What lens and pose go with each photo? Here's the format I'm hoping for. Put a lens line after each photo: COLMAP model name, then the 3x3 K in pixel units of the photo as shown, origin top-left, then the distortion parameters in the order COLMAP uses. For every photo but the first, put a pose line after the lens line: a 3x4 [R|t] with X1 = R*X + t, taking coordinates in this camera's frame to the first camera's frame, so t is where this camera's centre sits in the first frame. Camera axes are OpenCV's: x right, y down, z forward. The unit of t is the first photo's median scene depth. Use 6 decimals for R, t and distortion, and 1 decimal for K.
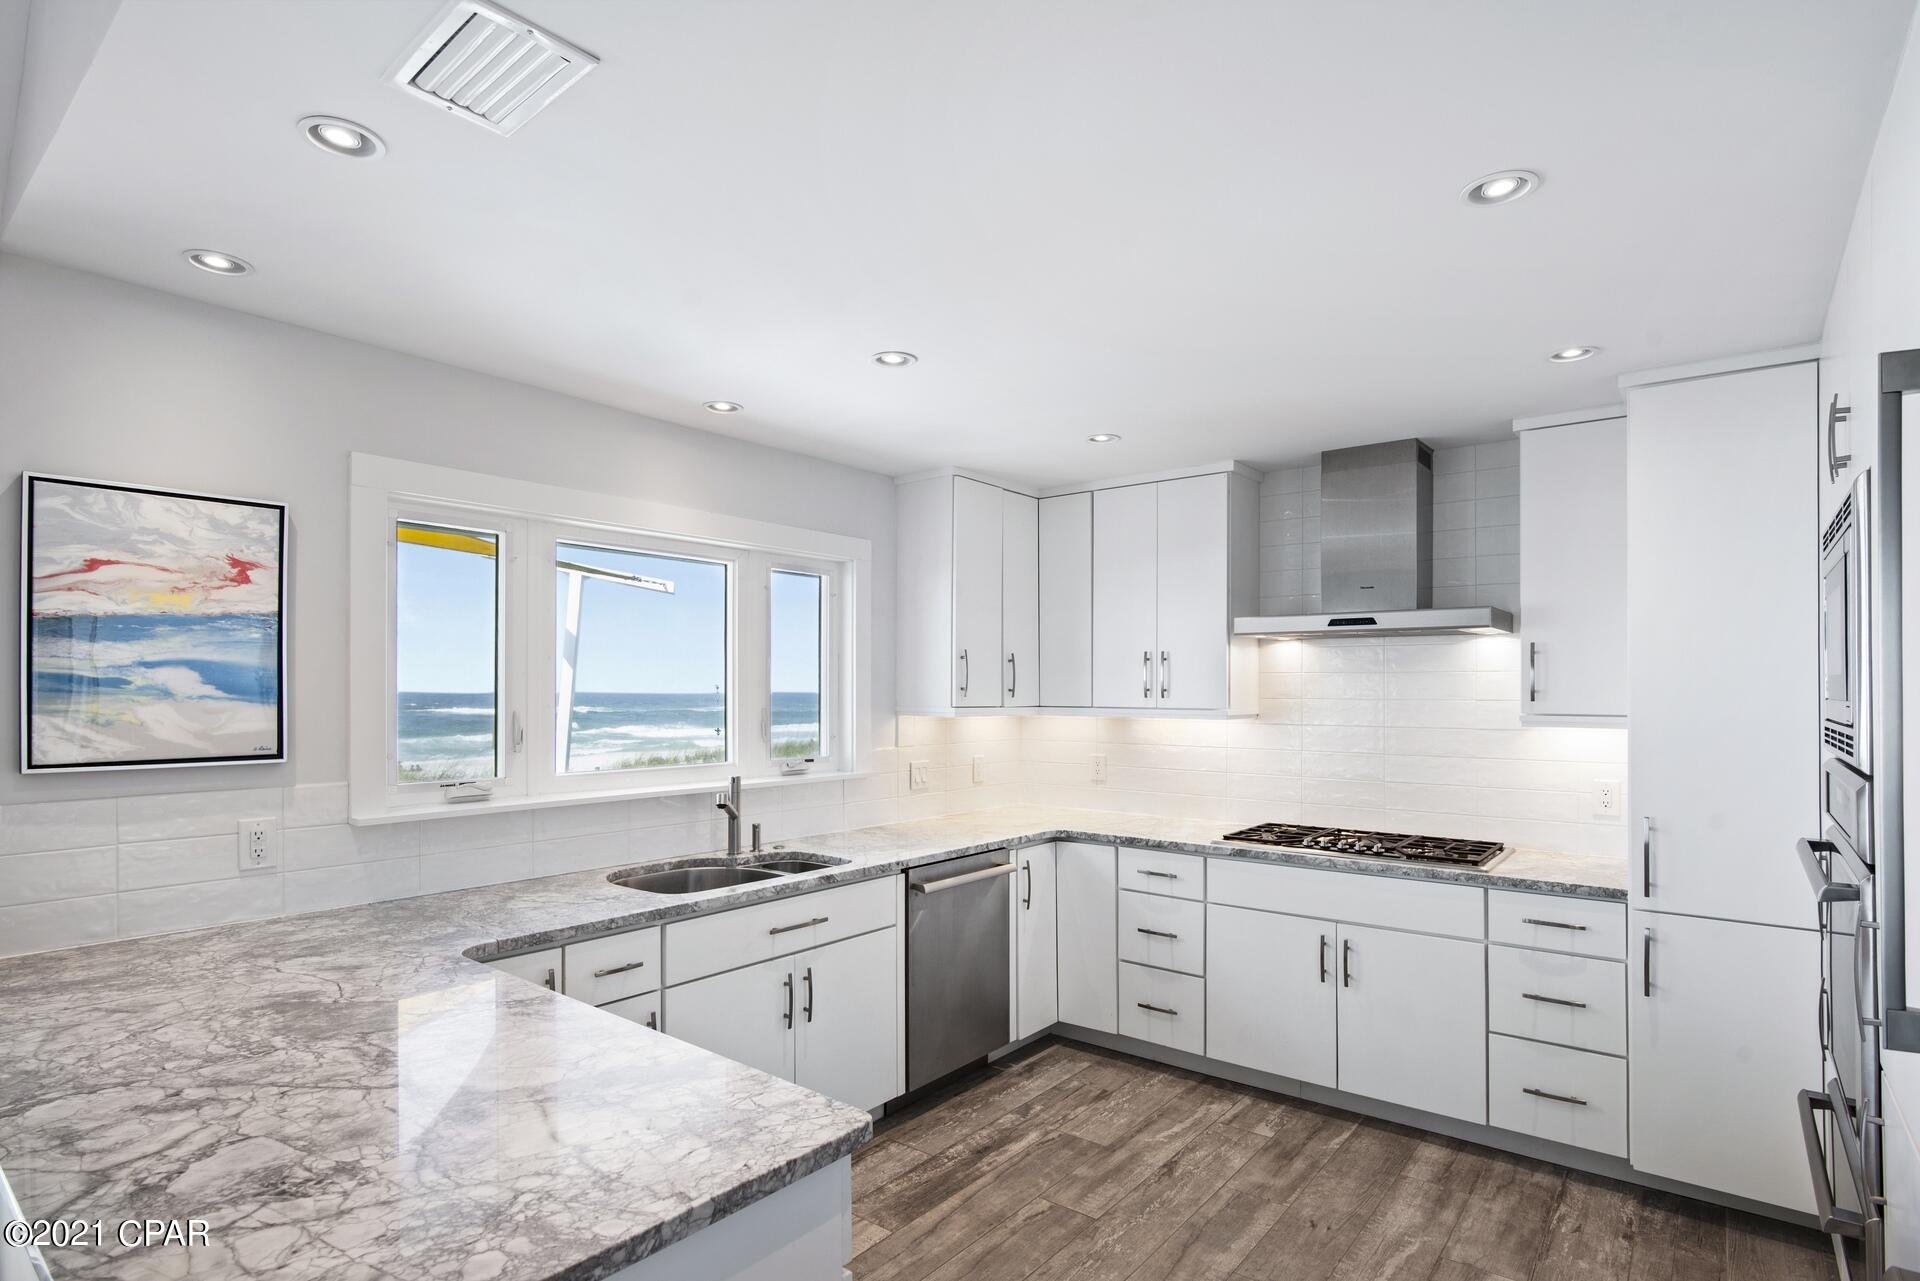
lens RADIAL K [[968.9, 0, 1057.9], [0, 968.9, 677.0], [0, 0, 1]] dist [-0.019885, 0.000473]
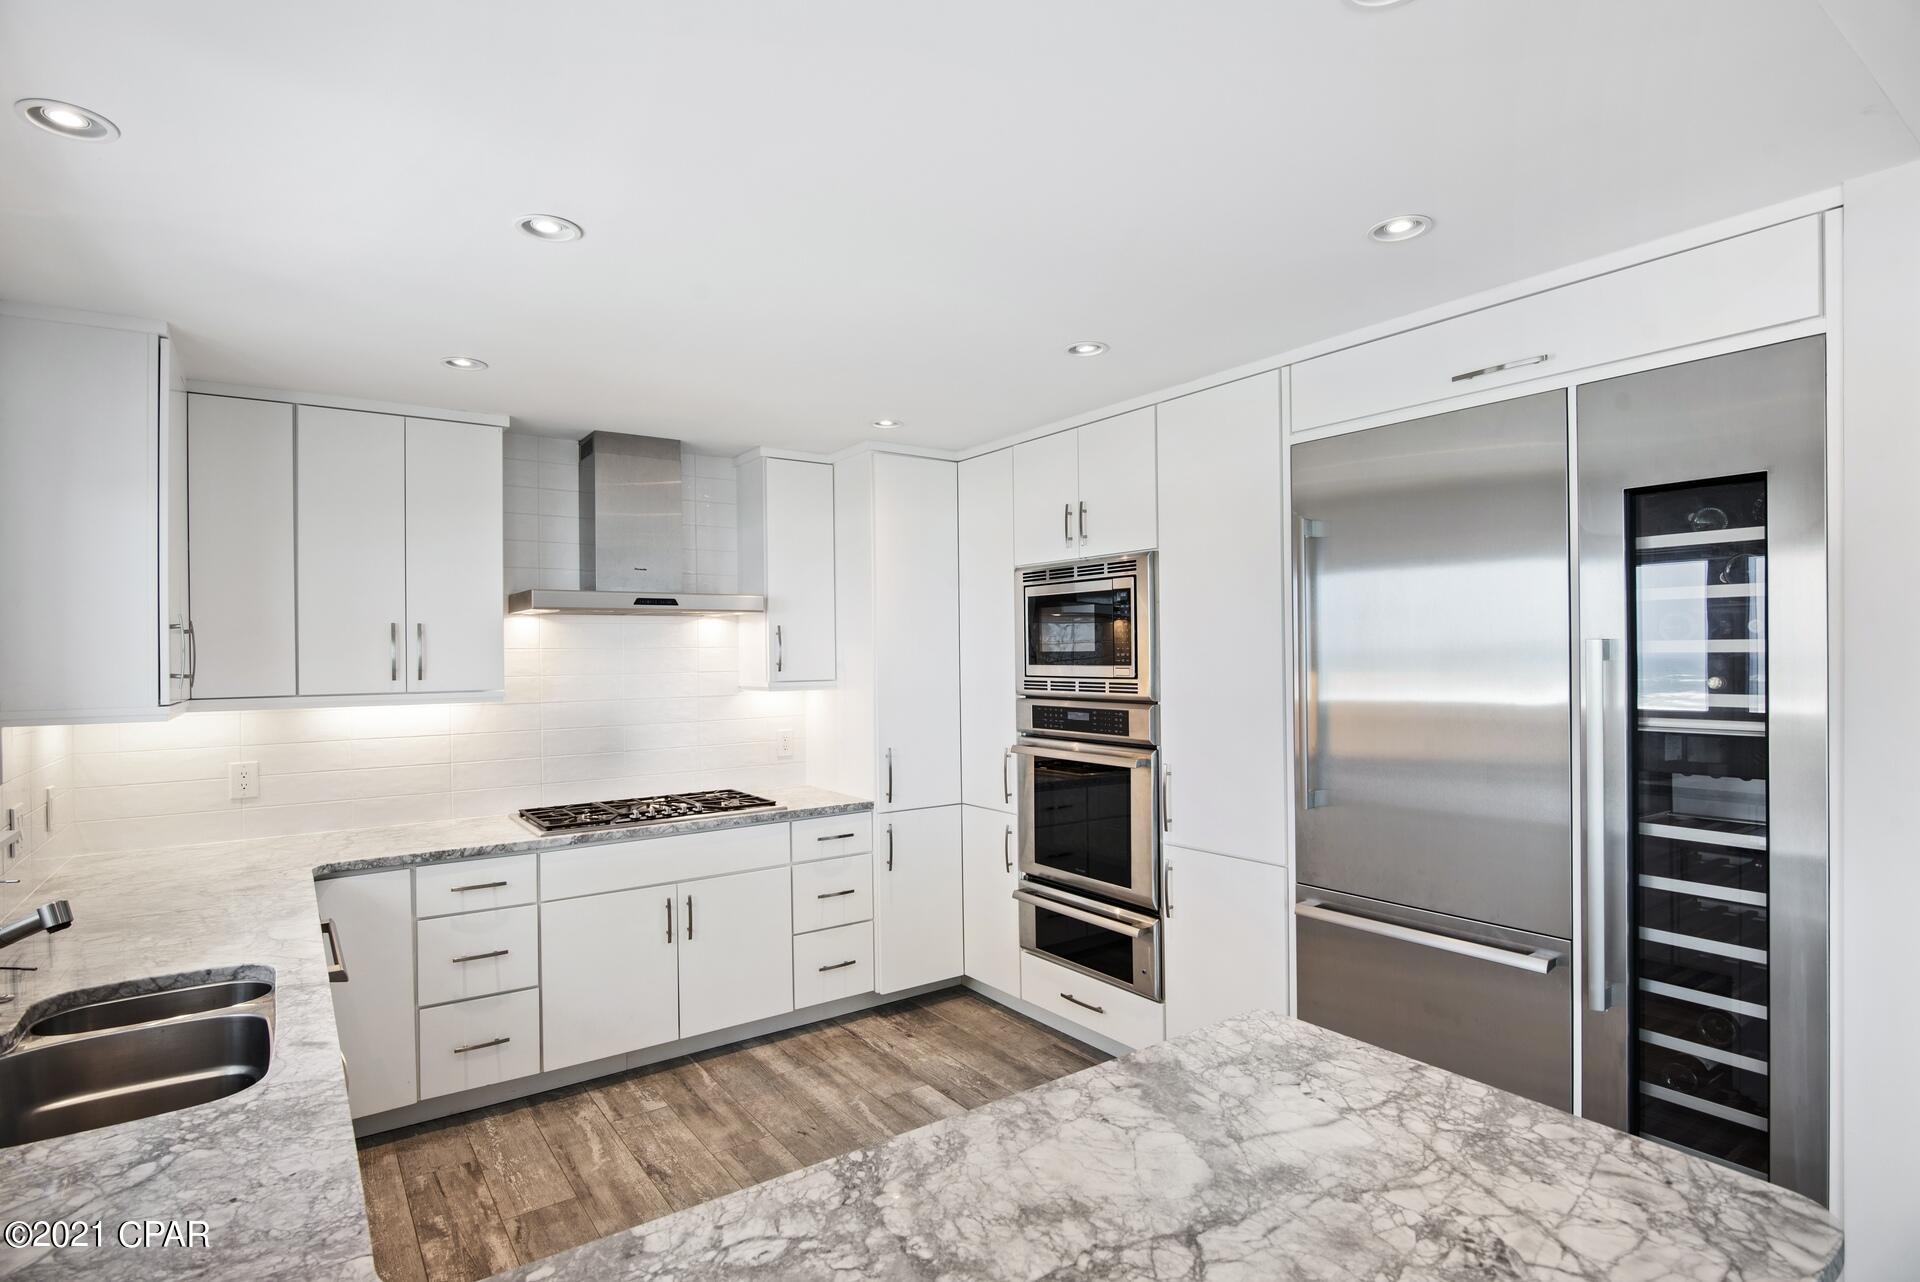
lens RADIAL K [[953.1, 0, 887.7], [0, 953.1, 637.3], [0, 0, 1]] dist [-0.017383, -0.000172]
pose [[0.344248, 0.007519, 0.938849, -0.640942], [0.002095, 0.999959, -0.008777, -0.008333], [-0.938876, 0.004988, 0.344218, 0.431841]]
